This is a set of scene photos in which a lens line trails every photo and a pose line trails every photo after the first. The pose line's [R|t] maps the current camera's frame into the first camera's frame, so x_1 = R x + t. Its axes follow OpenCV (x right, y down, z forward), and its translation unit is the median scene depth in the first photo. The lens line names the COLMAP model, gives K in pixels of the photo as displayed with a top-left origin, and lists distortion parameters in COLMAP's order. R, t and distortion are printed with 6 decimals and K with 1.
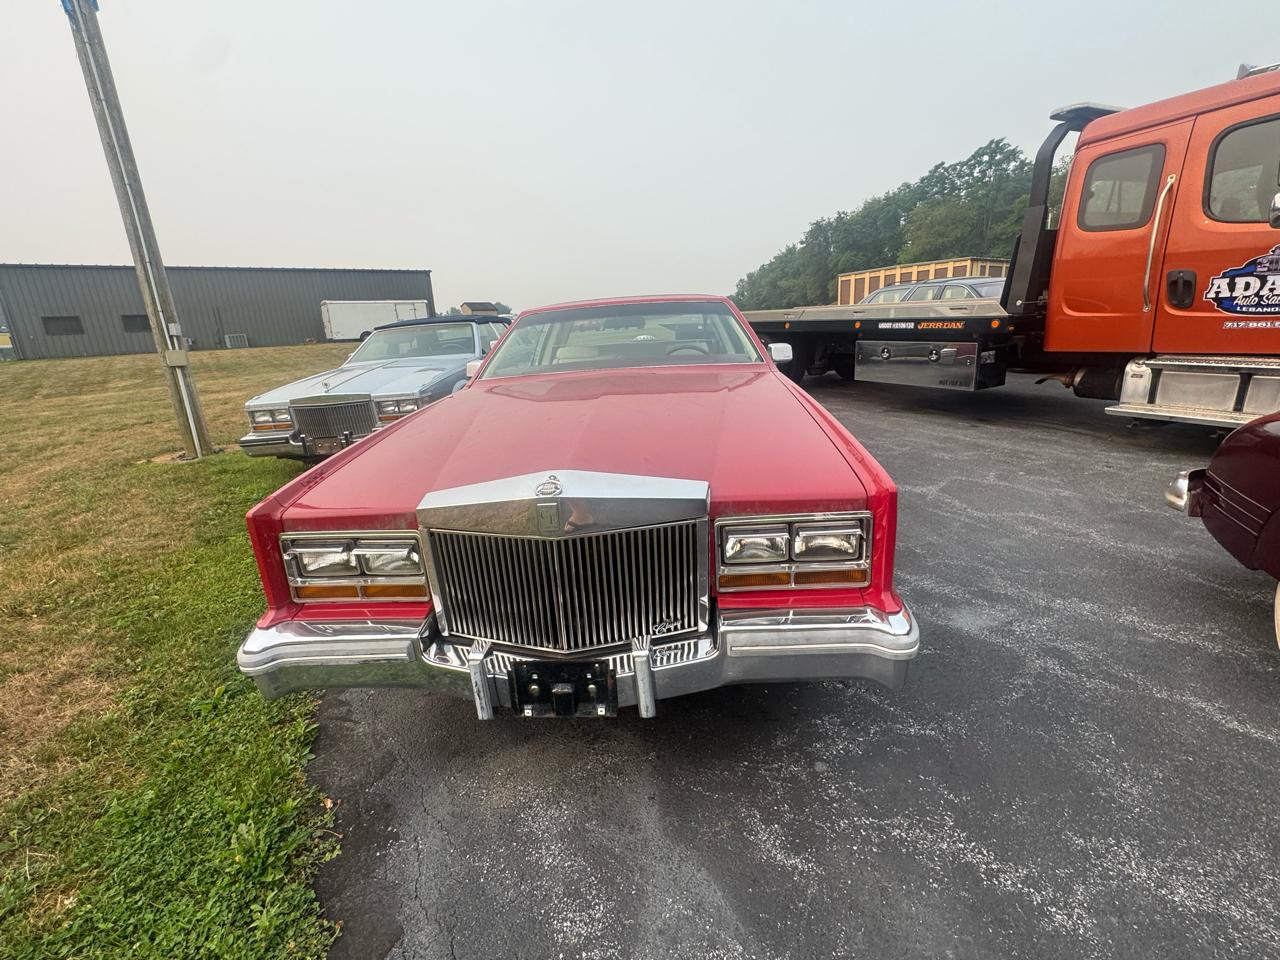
lens RADIAL K [[559.5, 0, 639.3], [0, 559.5, 482.1], [0, 0, 1]] dist [-0.001287, -0.000602]
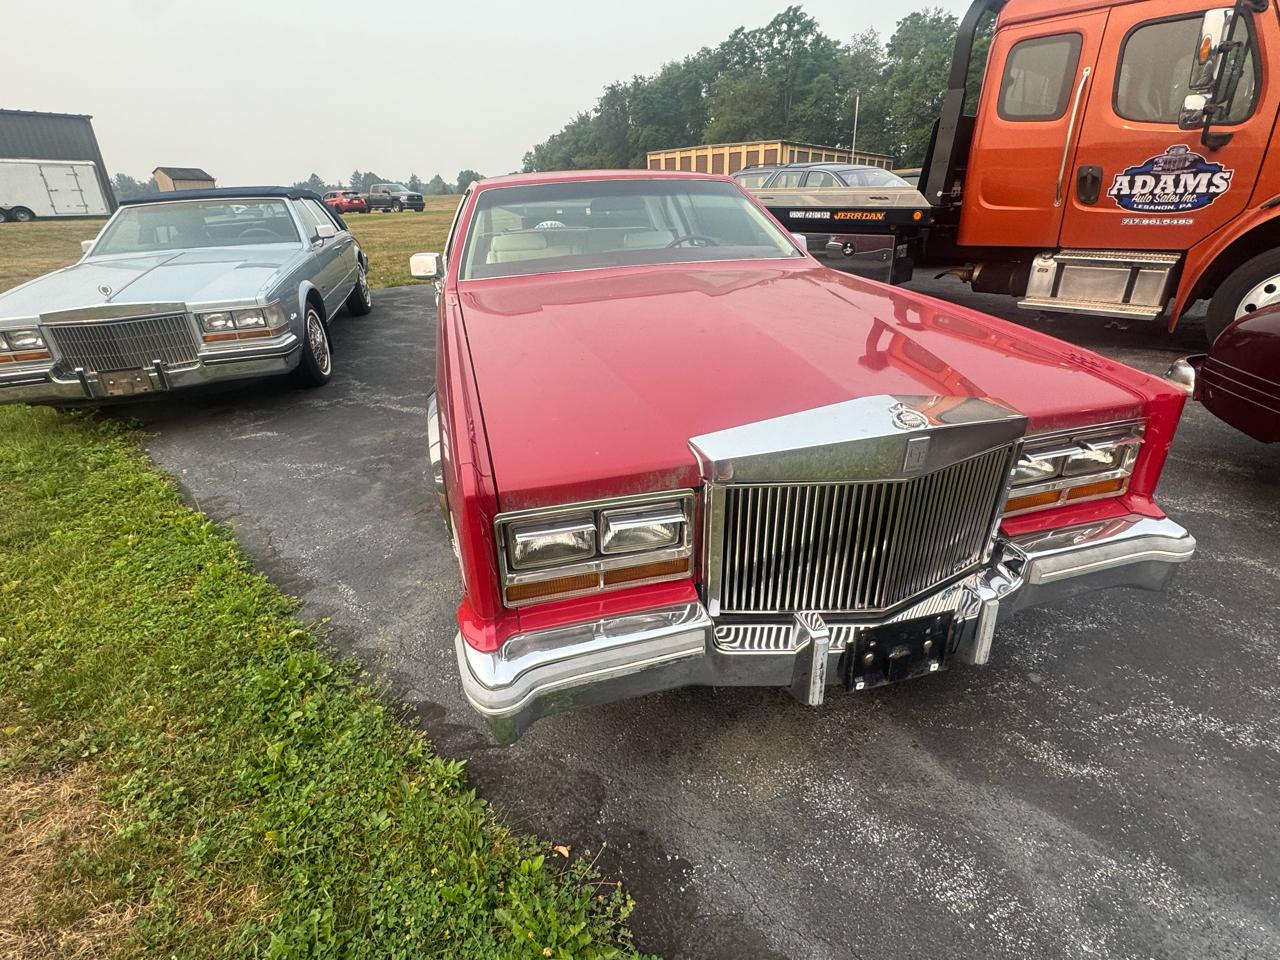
lens RADIAL K [[633.5, 0, 636.9], [0, 633.5, 481.3], [0, 0, 1]] dist [-0.000446, -0.000988]
pose [[0.946092, -0.106685, 0.305823, -0.243724], [0.065653, 0.987763, 0.141470, -0.016400], [-0.317173, -0.113766, 0.941519, 0.074342]]
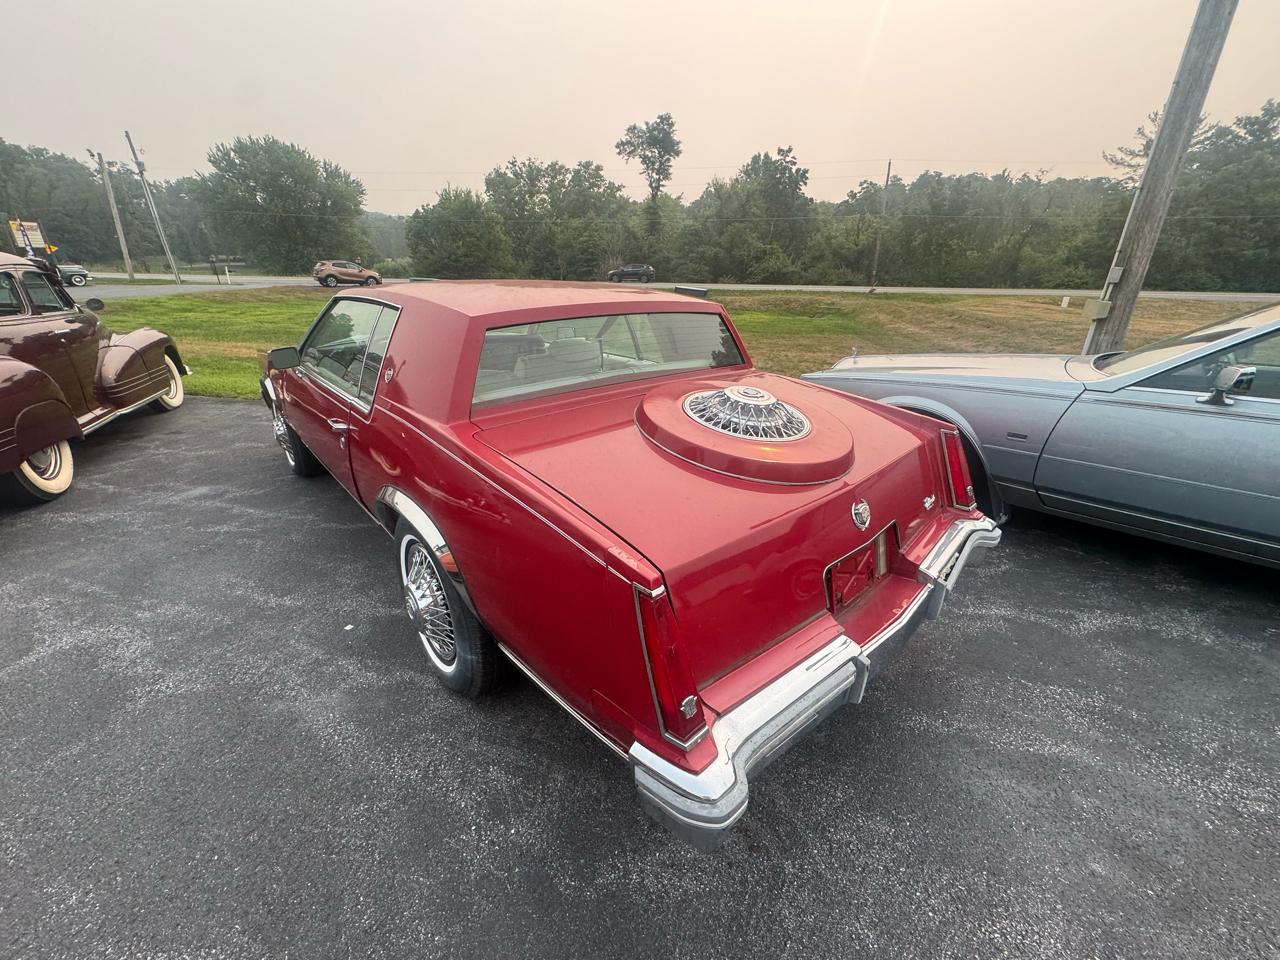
lens RADIAL K [[508.0, 0, 639.5], [0, 508.0, 481.1], [0, 0, 1]] dist [-0.002060, -0.000017]
pose [[-0.701732, 0.321515, -0.635767, 0.325927], [-0.162210, 0.796838, 0.582011, -0.484423], [0.693729, 0.511544, -0.507014, 1.442445]]
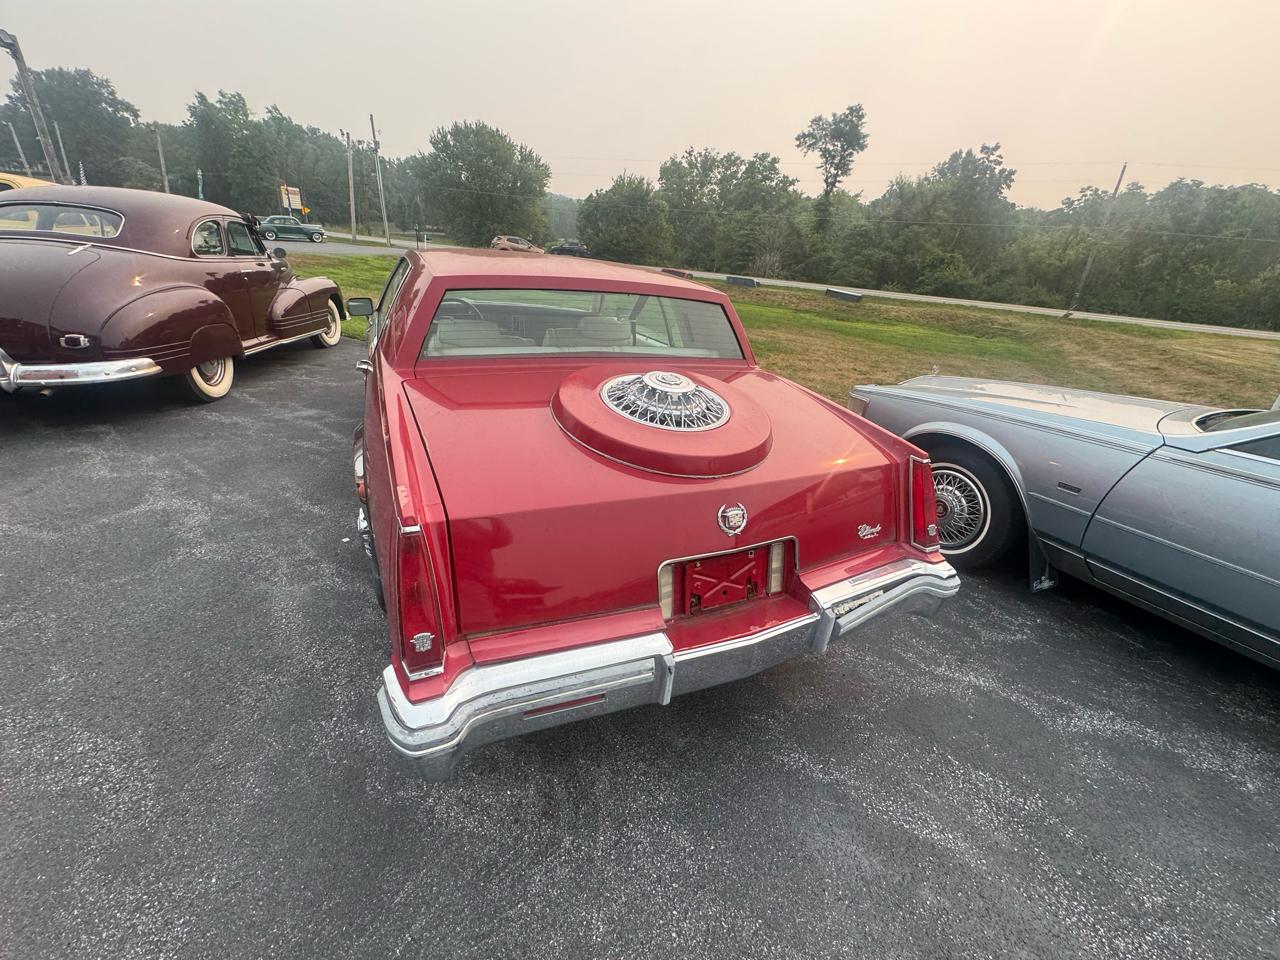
lens RADIAL K [[508.0, 0, 640.1], [0, 508.0, 481.1], [0, 0, 1]] dist [-0.002060, -0.000017]
pose [[-0.876537, 0.183538, -0.444968, 0.205254], [-0.160881, 0.759567, 0.630218, -0.503396], [0.453652, 0.623997, -0.636261, 1.544877]]
